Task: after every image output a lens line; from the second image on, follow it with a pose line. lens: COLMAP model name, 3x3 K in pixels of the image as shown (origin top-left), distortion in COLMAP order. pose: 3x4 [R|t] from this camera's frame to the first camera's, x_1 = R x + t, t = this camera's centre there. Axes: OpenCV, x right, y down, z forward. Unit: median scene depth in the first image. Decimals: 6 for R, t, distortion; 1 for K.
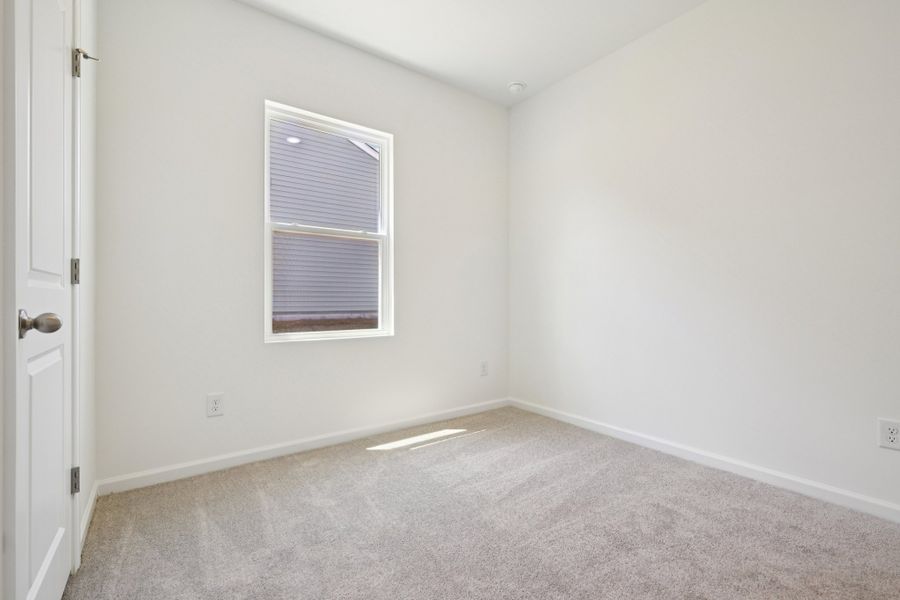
lens RADIAL K [[357.2, 0, 450.0], [0, 357.2, 302.1], [0, 0, 1]] dist [0.000467, 0.000012]
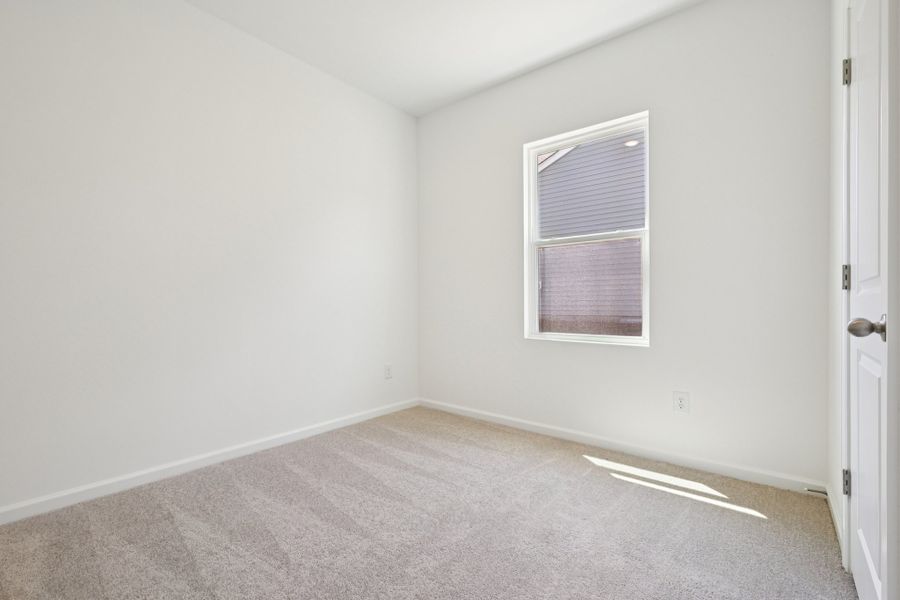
lens RADIAL K [[357.2, 0, 450.0], [0, 357.2, 302.1], [0, 0, 1]] dist [0.000467, 0.000012]
pose [[0.321877, -0.001642, -0.946780, 0.510435], [0.002926, 0.999995, -0.000740, -0.013075], [0.946777, -0.002532, 0.321880, 0.287138]]
